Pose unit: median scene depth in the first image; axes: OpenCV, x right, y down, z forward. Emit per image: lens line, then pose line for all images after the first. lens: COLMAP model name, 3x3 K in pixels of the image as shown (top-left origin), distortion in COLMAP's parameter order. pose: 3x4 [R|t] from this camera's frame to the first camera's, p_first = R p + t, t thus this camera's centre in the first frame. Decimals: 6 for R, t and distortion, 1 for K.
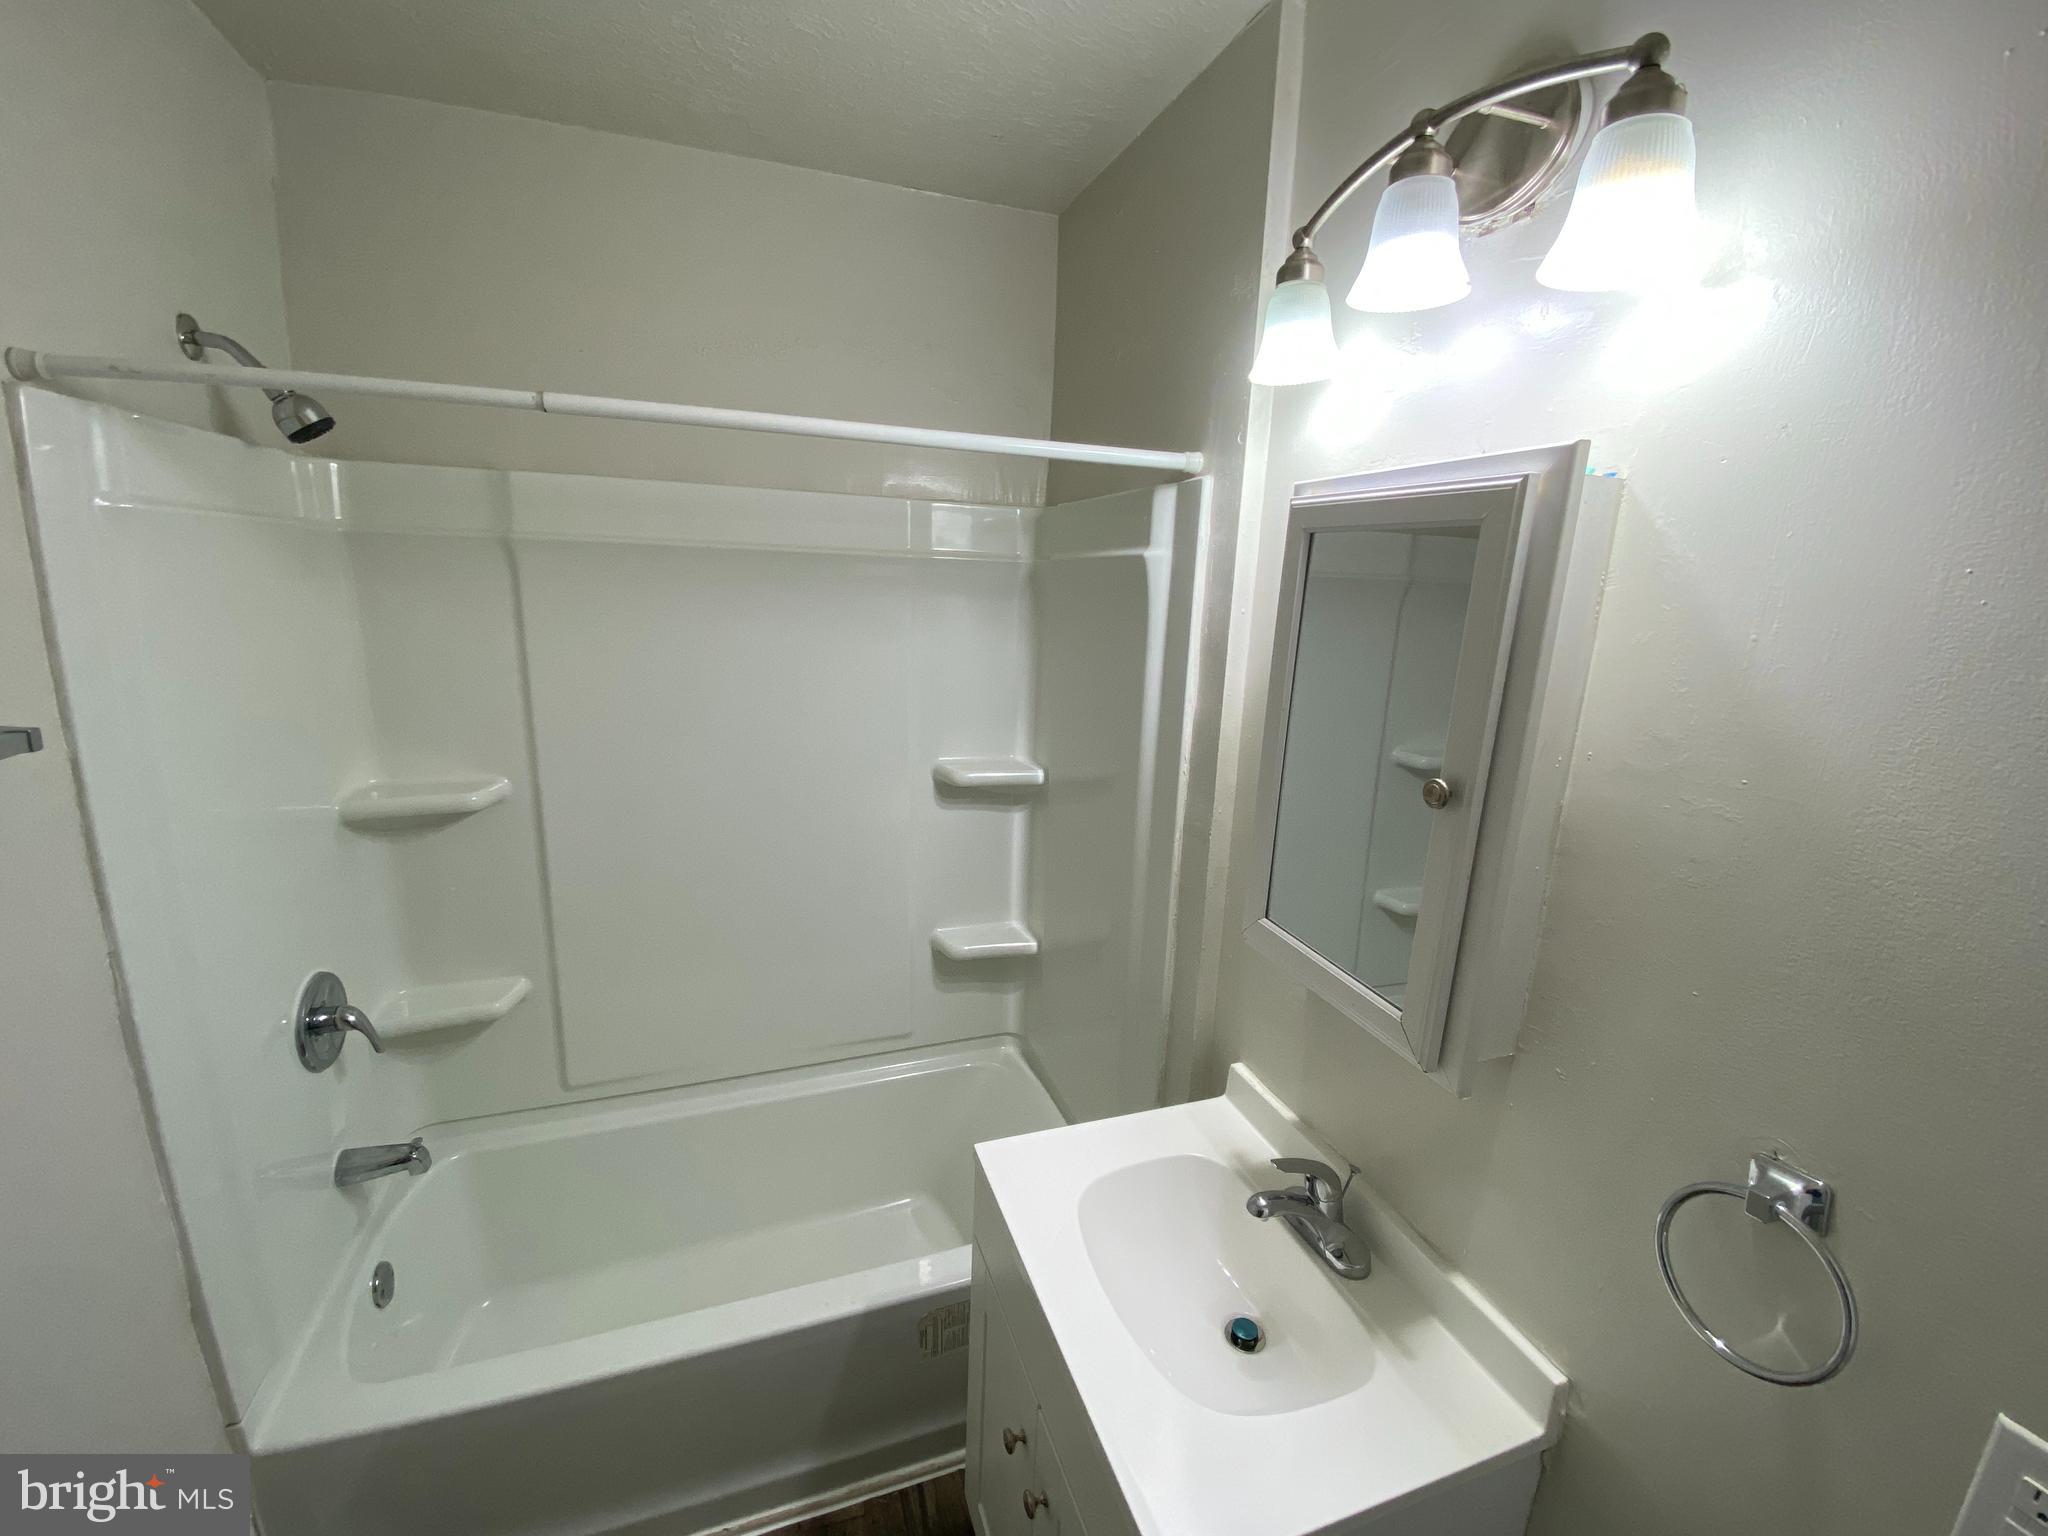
lens RADIAL K [[835.0, 0, 1024.0], [0, 835.0, 768.0], [0, 0, 1]] dist [0.034791, -0.027058]
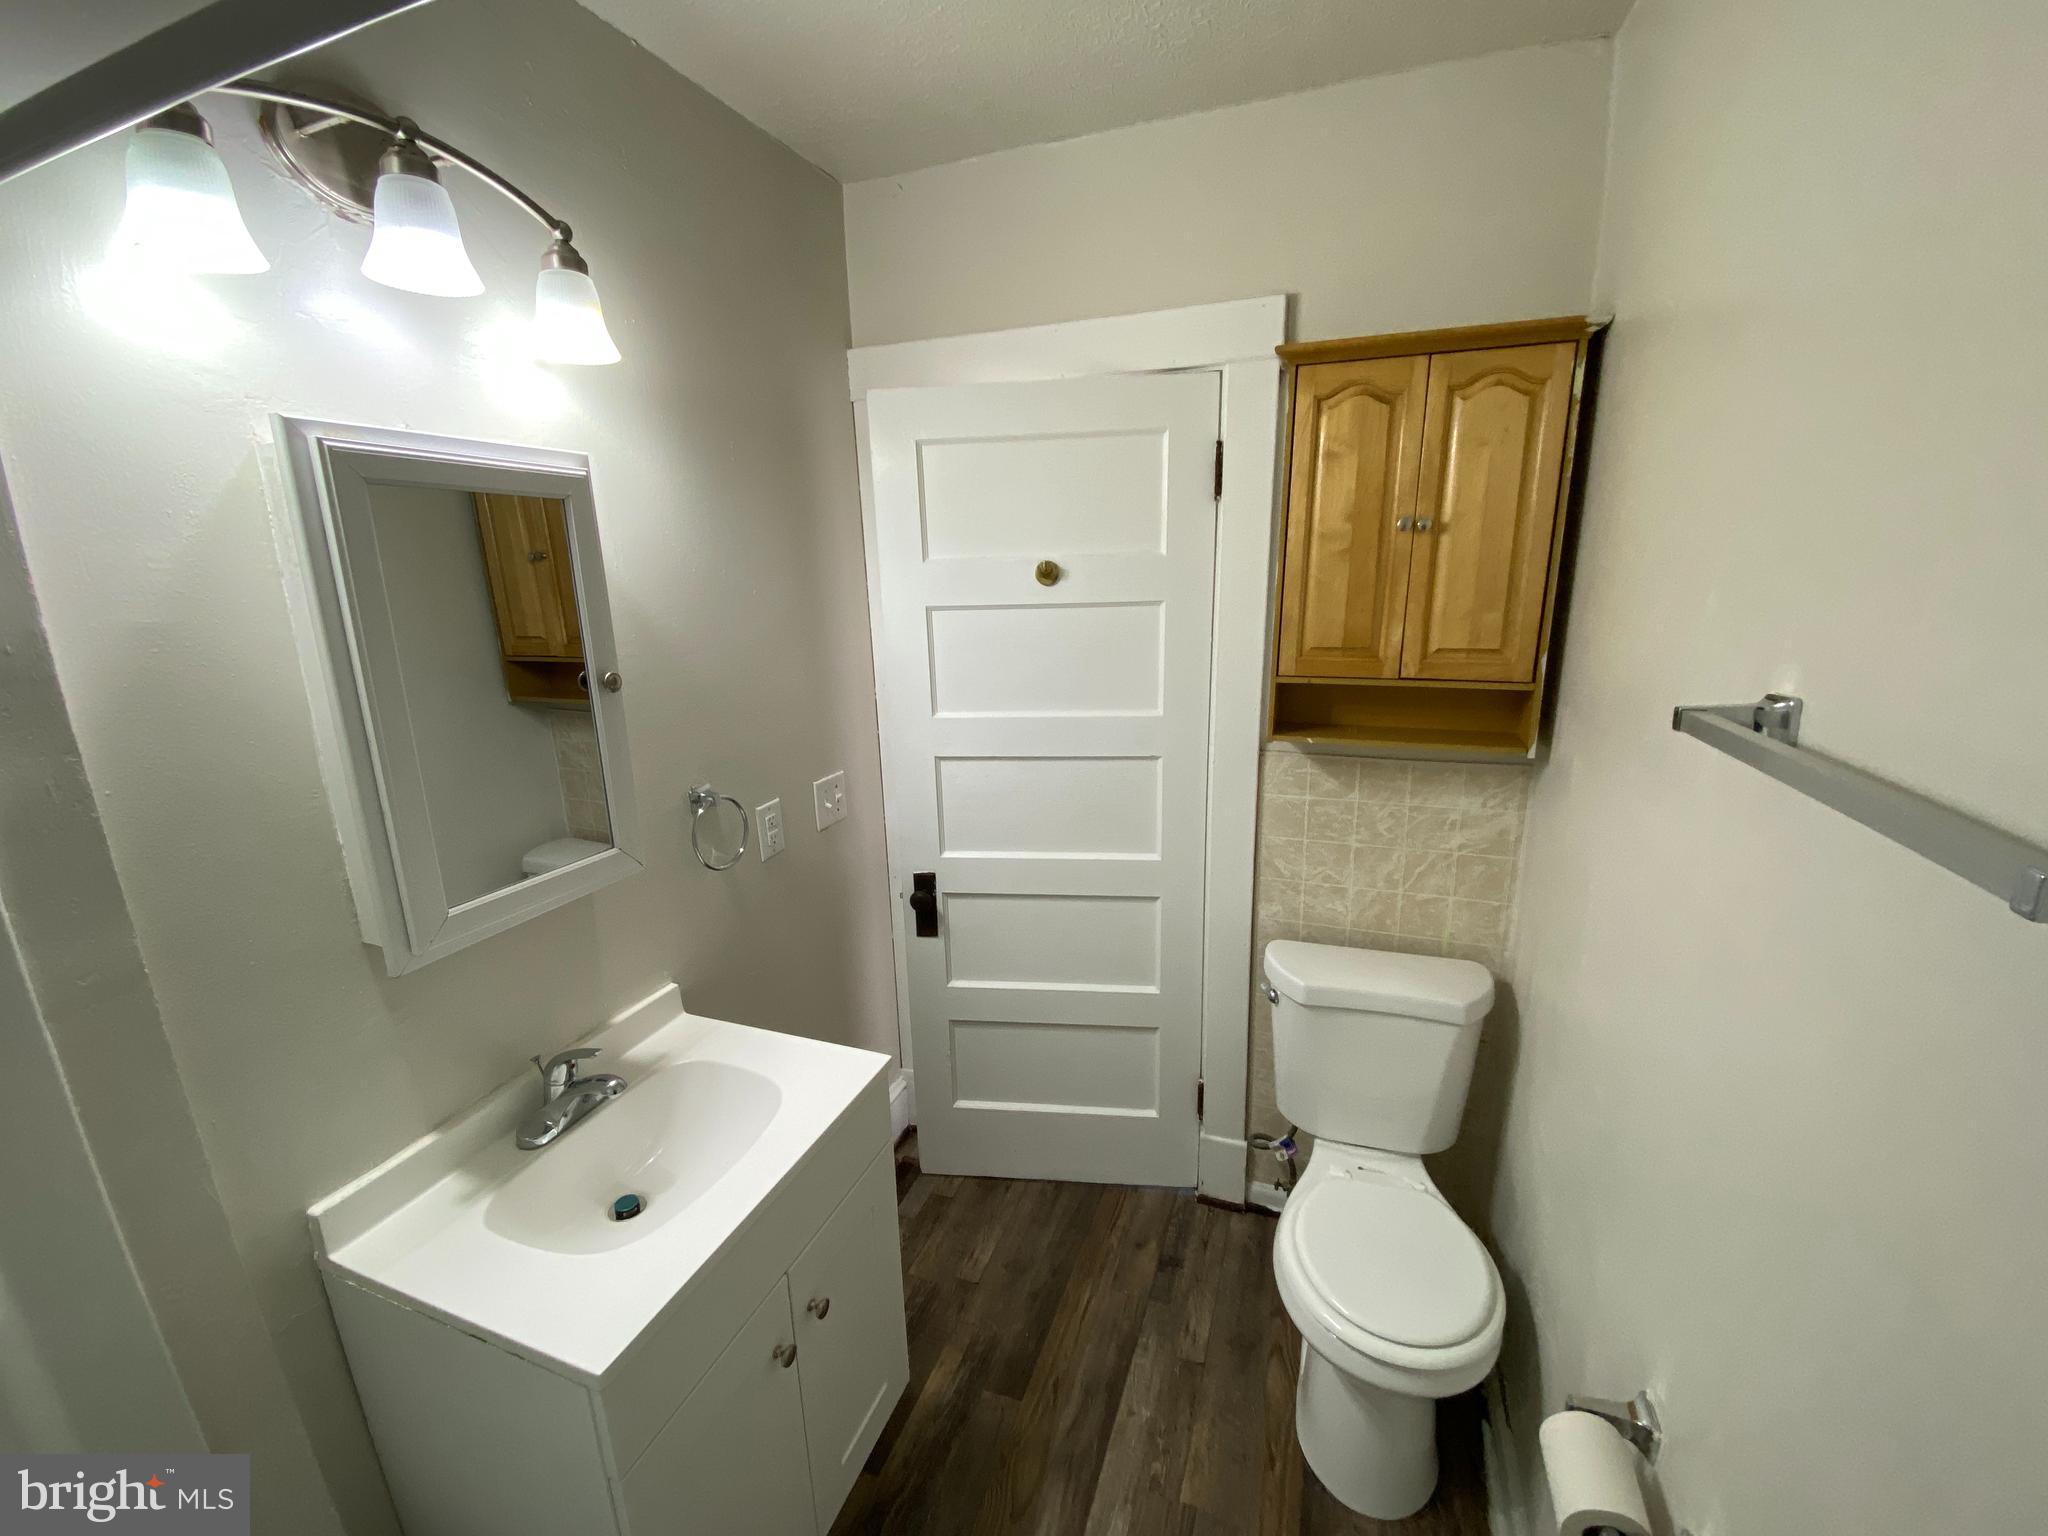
lens RADIAL K [[835.0, 0, 1024.0], [0, 835.0, 768.0], [0, 0, 1]] dist [0.034791, -0.027058]
pose [[-0.765025, -0.174230, 0.619985, -0.878869], [0.137985, 0.896004, 0.422063, -0.313253], [-0.629044, 0.408438, -0.661424, 1.369164]]
